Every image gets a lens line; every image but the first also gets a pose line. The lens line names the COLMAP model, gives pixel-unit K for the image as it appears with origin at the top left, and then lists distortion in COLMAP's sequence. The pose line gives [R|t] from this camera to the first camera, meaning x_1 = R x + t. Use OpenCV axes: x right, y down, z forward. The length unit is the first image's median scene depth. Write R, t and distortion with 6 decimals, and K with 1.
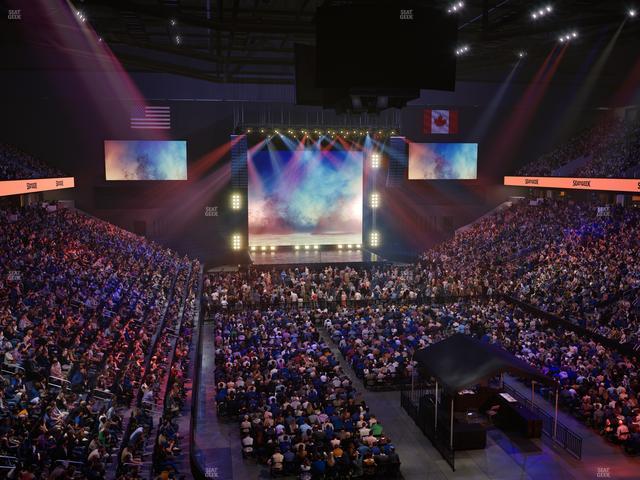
lens RADIAL K [[599.3, 0, 320.0], [0, 599.3, 240.0], [0, 0, 1]] dist [0.002074, -0.006006]
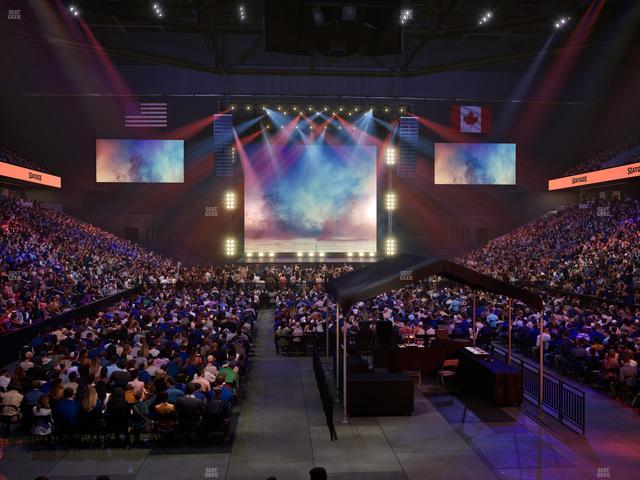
lens RADIAL K [[599.3, 0, 320.0], [0, 599.3, 240.0], [0, 0, 1]] dist [0.002074, -0.006006]
pose [[0.994084, 0.000769, -0.108611, 0.084571], [-0.012406, 0.994235, -0.106502, 0.082953], [0.107902, 0.107219, 0.988363, 0.140527]]
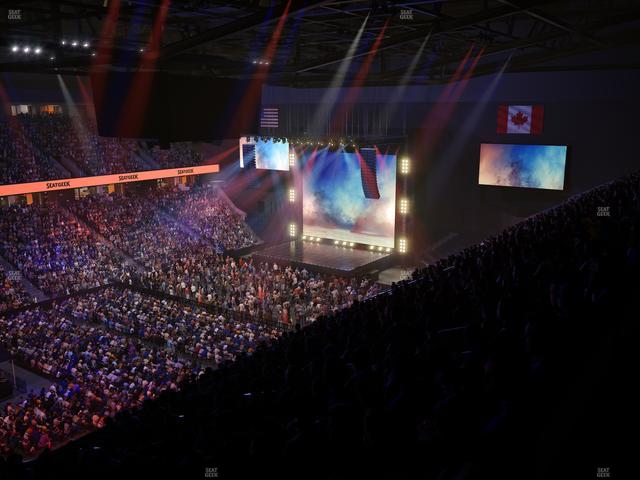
lens RADIAL K [[599.3, 0, 320.0], [0, 599.3, 240.0], [0, 0, 1]] dist [0.002074, -0.006006]
pose [[0.700582, 0.149036, -0.697835, 0.686578], [-0.082843, 0.988320, 0.127905, -0.125835], [0.708747, -0.031797, 0.704746, 0.216866]]
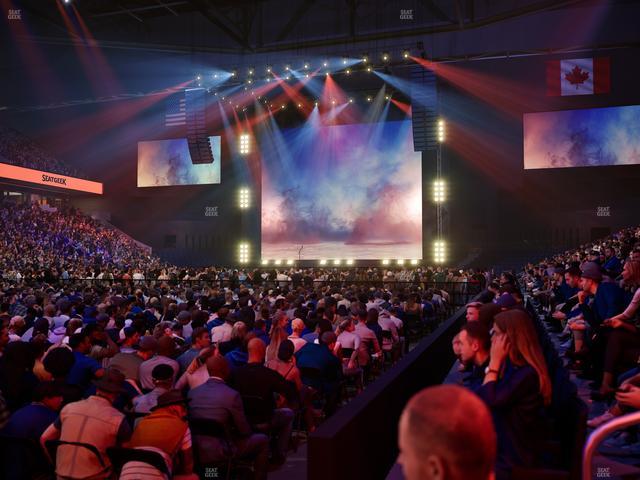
lens RADIAL K [[599.3, 0, 320.0], [0, 599.3, 240.0], [0, 0, 1]] dist [0.002074, -0.006006]
pose [[0.882779, -0.019865, -0.469368, 0.281470], [-0.054836, 0.987919, -0.144946, 0.086908], [0.466576, 0.153693, 0.871025, 0.388126]]
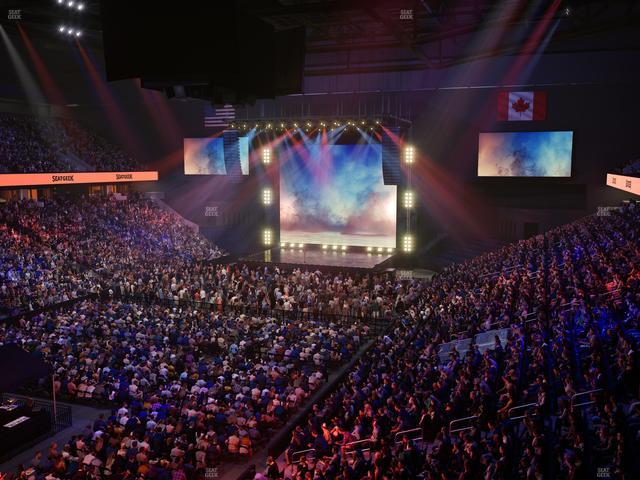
lens RADIAL K [[599.3, 0, 320.0], [0, 599.3, 240.0], [0, 0, 1]] dist [0.002074, -0.006006]
pose [[0.860492, 0.063234, -0.505525, 0.431015], [-0.059213, 0.997956, 0.024040, -0.020489], [0.506012, 0.009247, 0.862477, 0.174844]]
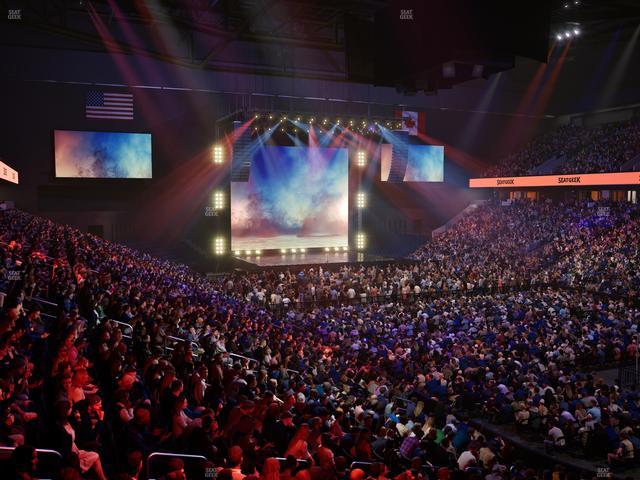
lens RADIAL K [[599.3, 0, 320.0], [0, 599.3, 240.0], [0, 0, 1]] dist [0.002074, -0.006006]
pose [[0.971801, -0.017251, 0.235169, -0.197381], [0.027595, 0.998788, -0.040765, 0.034256], [-0.234180, 0.046105, 0.971099, 0.094566]]
